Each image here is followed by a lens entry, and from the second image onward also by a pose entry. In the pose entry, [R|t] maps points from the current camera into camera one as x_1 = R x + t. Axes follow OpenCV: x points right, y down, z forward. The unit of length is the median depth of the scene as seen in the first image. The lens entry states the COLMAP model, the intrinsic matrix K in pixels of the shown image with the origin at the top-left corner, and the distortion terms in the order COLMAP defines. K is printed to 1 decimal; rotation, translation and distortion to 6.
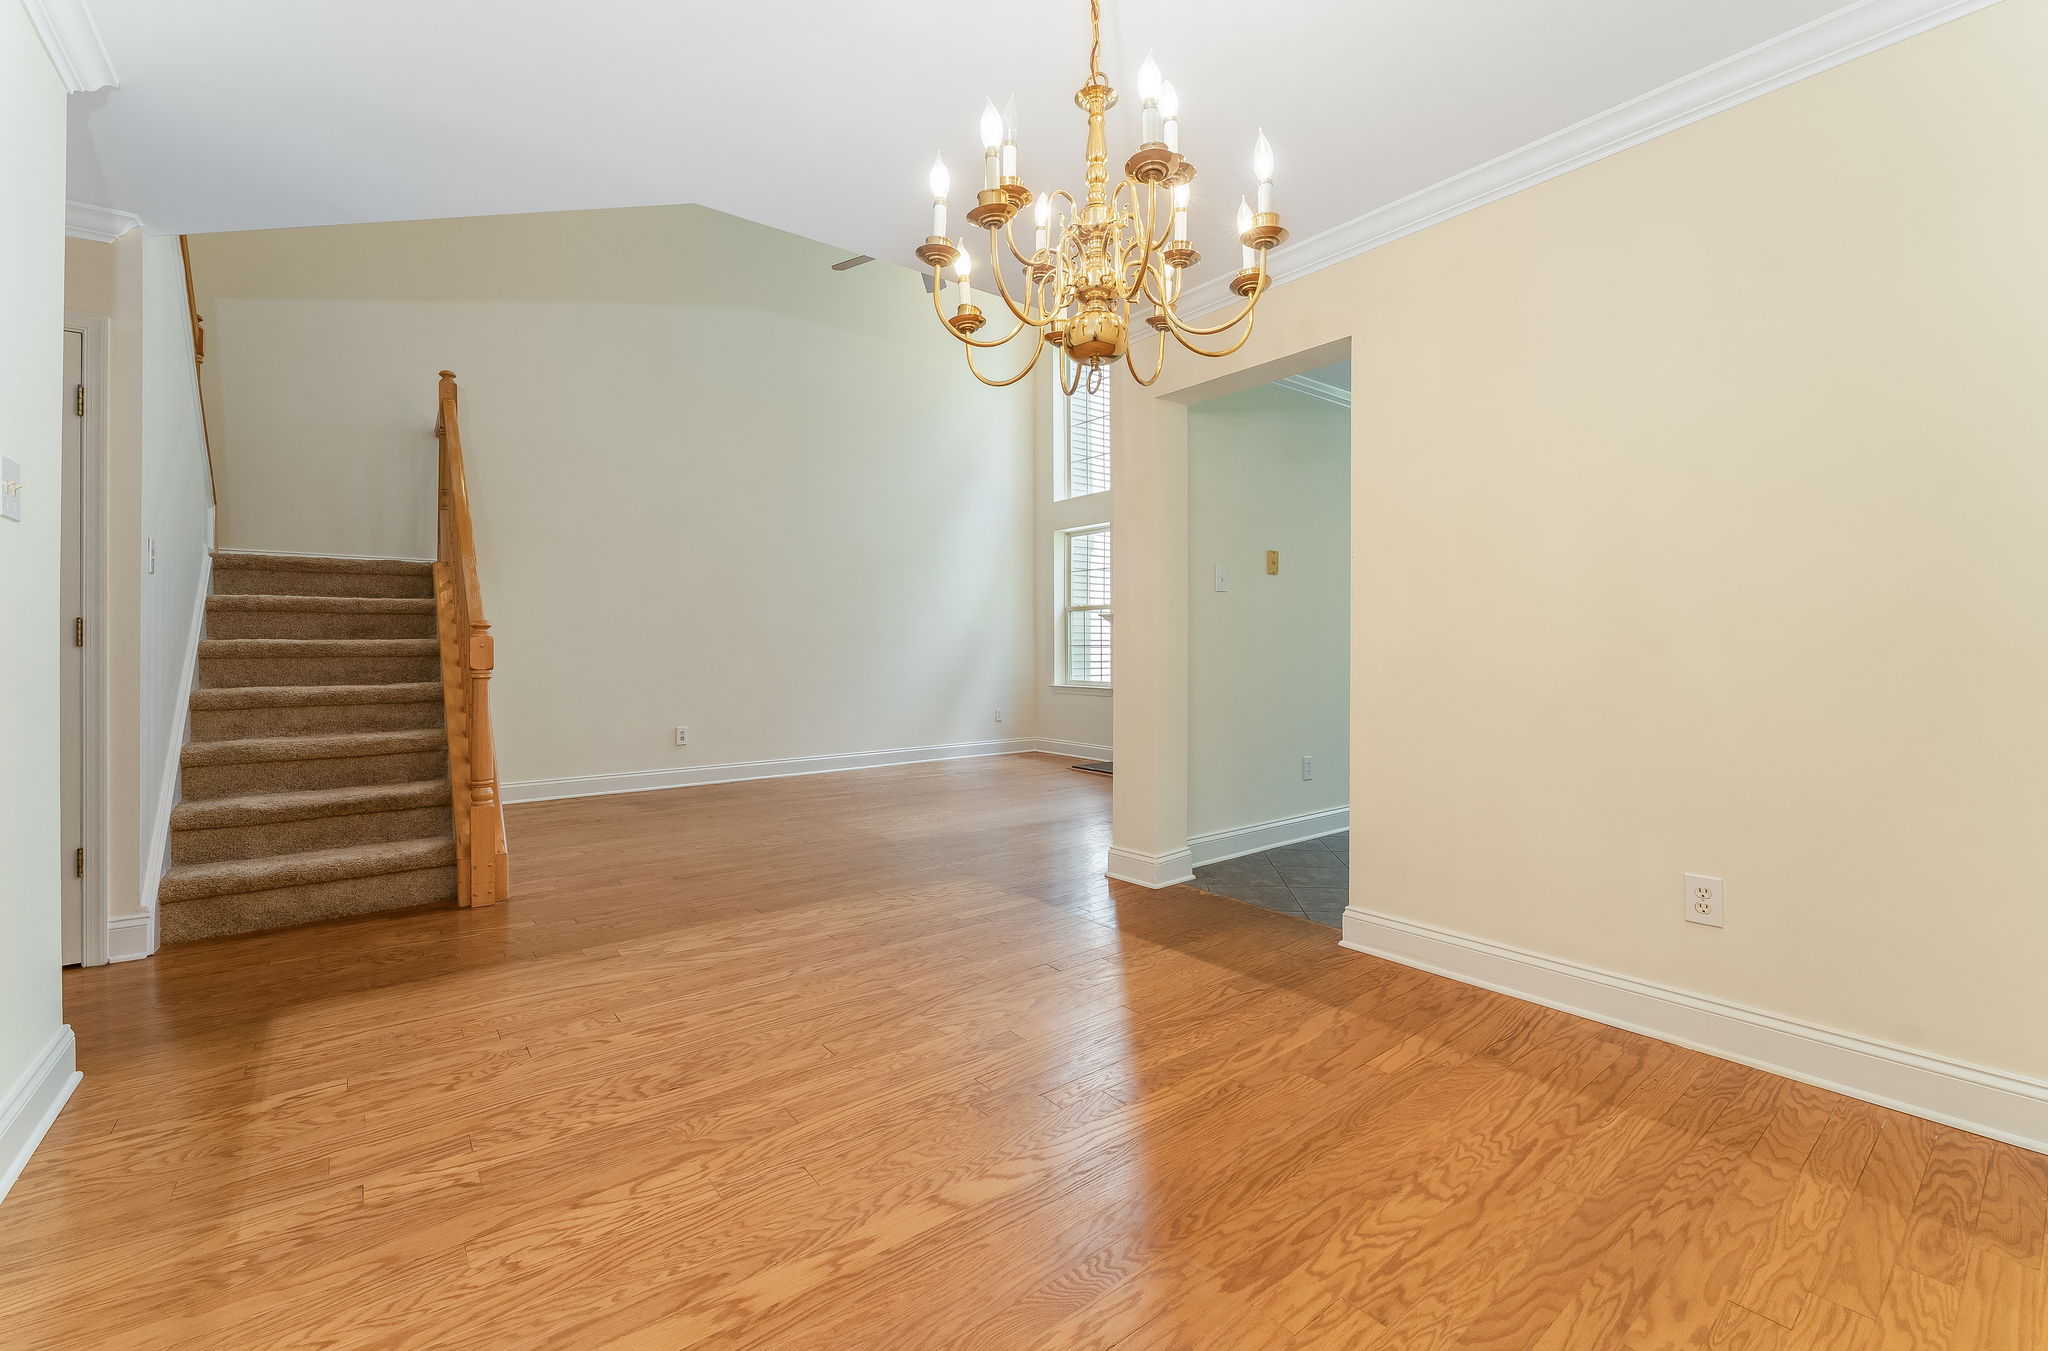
lens RADIAL K [[852.5, 0, 1013.7], [0, 852.5, 652.5], [0, 0, 1]] dist [-0.007023, -0.000390]
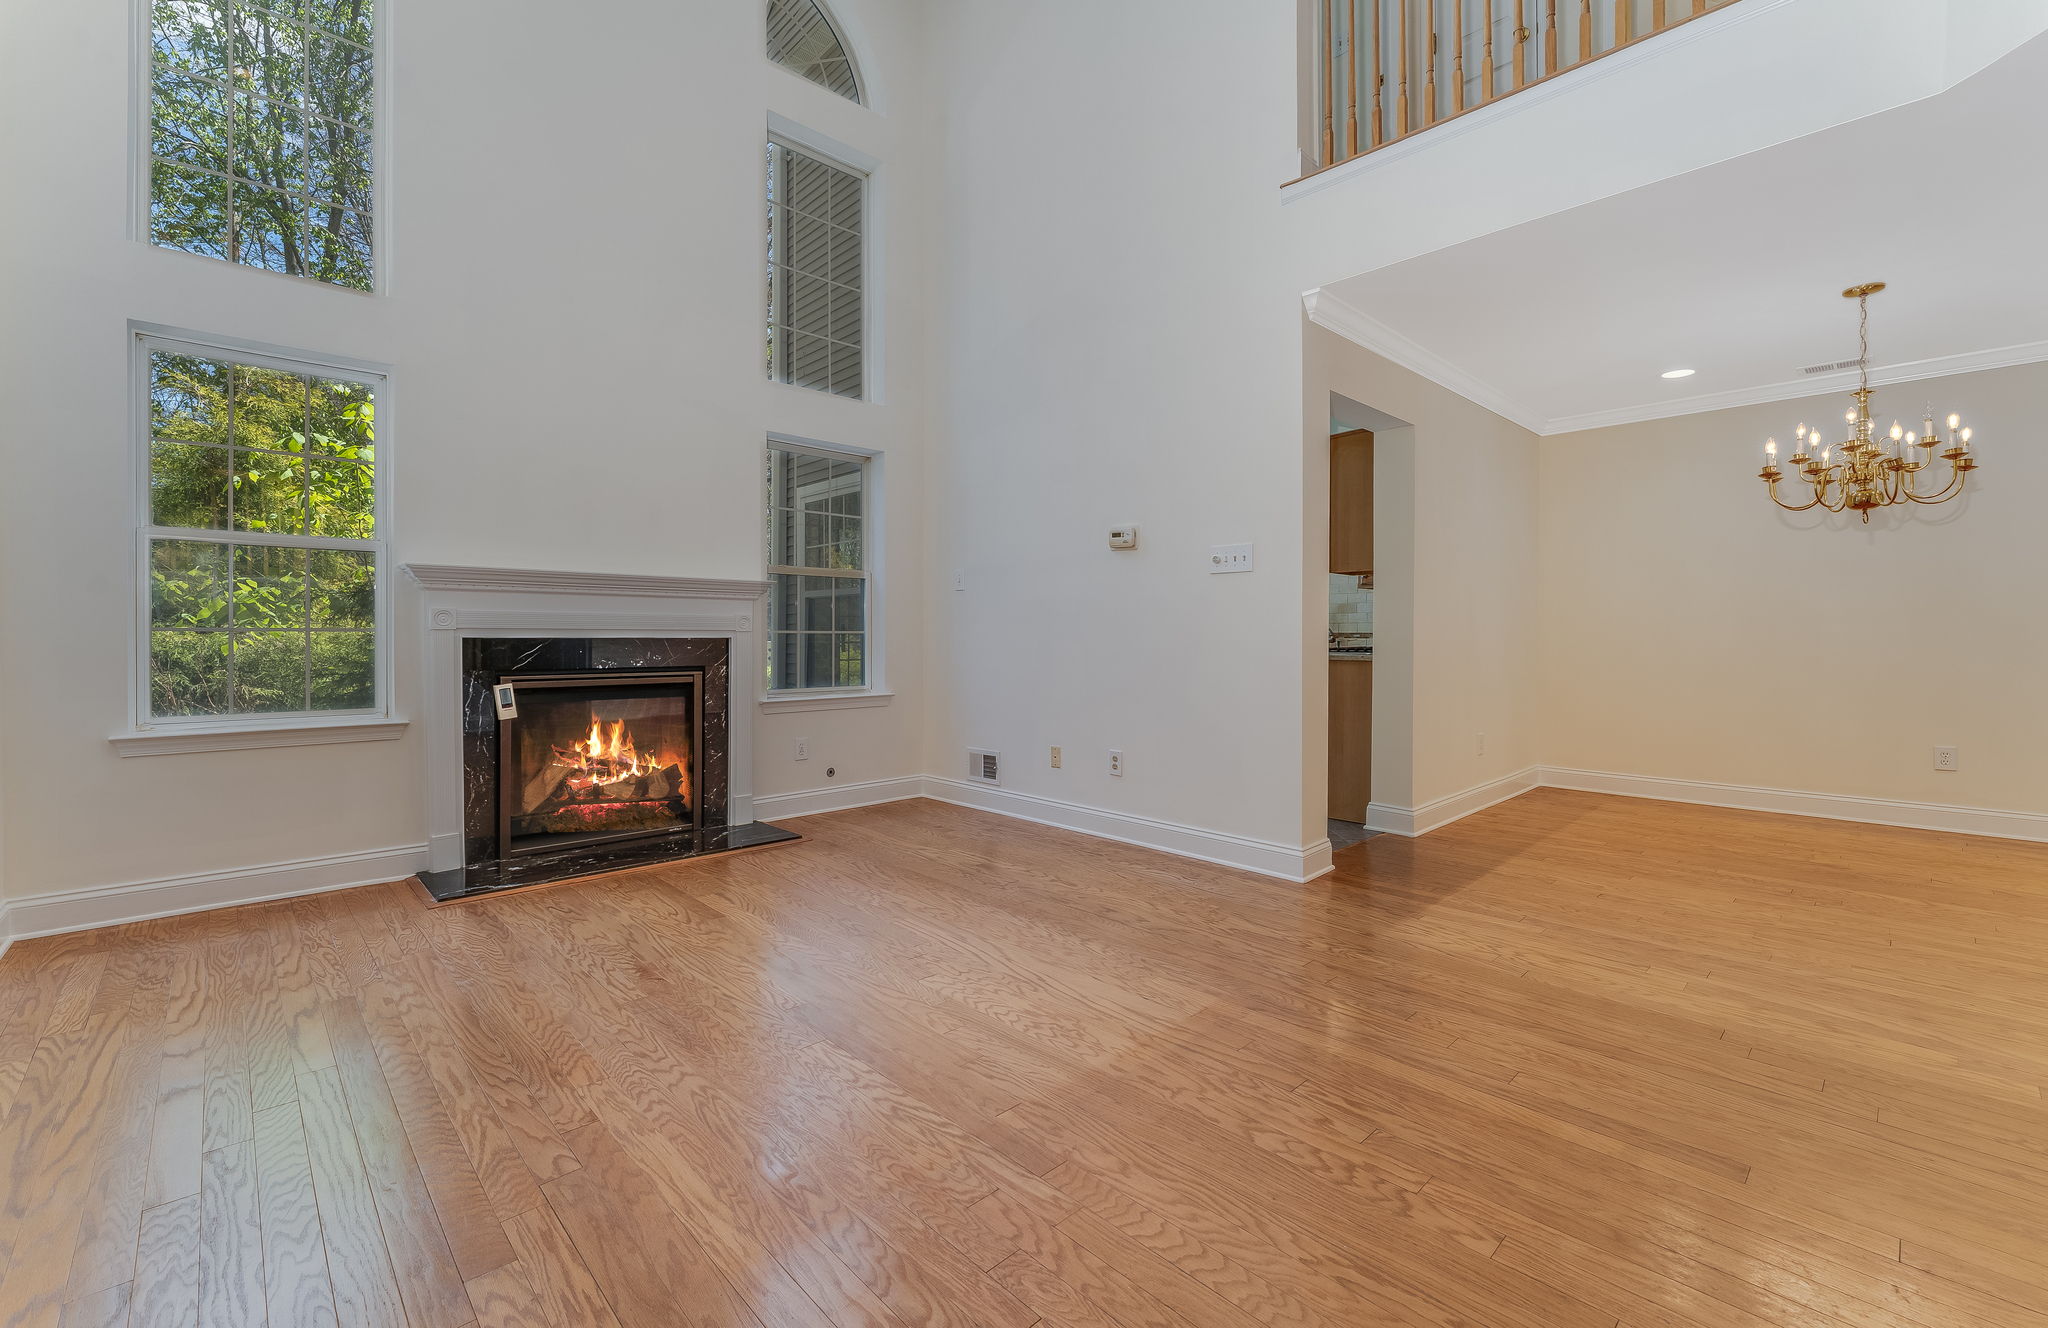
lens RADIAL K [[858.9, 0, 1029.0], [0, 858.9, 636.1], [0, 0, 1]] dist [-0.007251, -0.000025]
pose [[-0.109343, 0.001637, 0.994003, -1.493200], [0.007263, 0.999973, -0.000848, -0.011405], [-0.993978, 0.007127, -0.109352, 2.672354]]
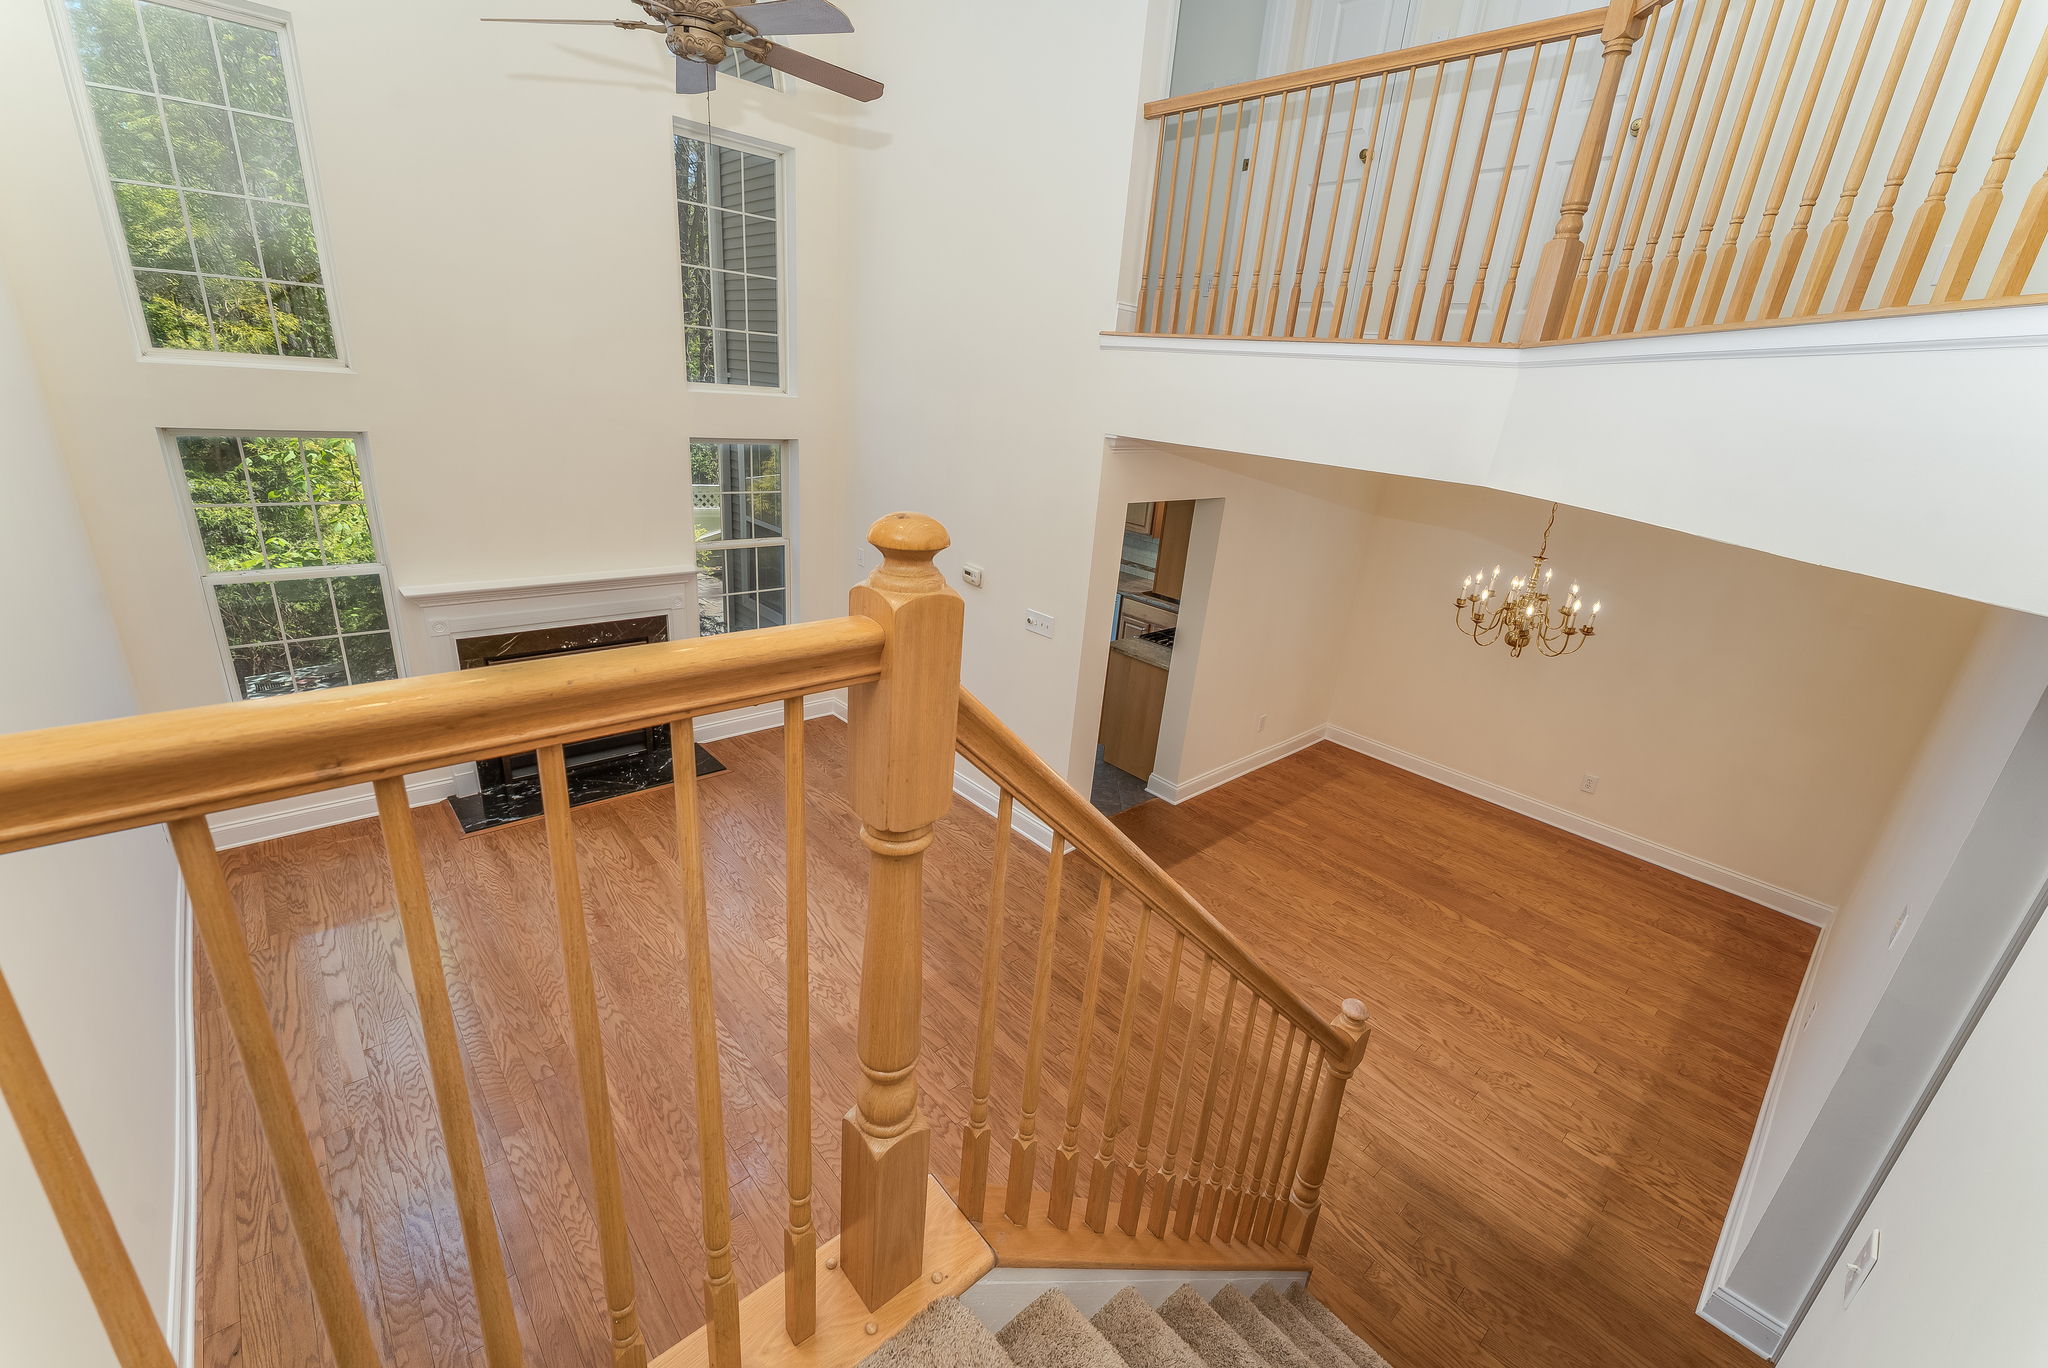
lens RADIAL K [[843.5, 0, 1024.0], [0, 843.5, 684.0], [0, 0, 1]] dist [-0.000086, -0.000094]
pose [[-0.084219, -0.347274, 0.933974, -1.974765], [-0.074210, 0.936887, 0.341666, -0.846430], [-0.993680, -0.040536, -0.104675, 2.308439]]
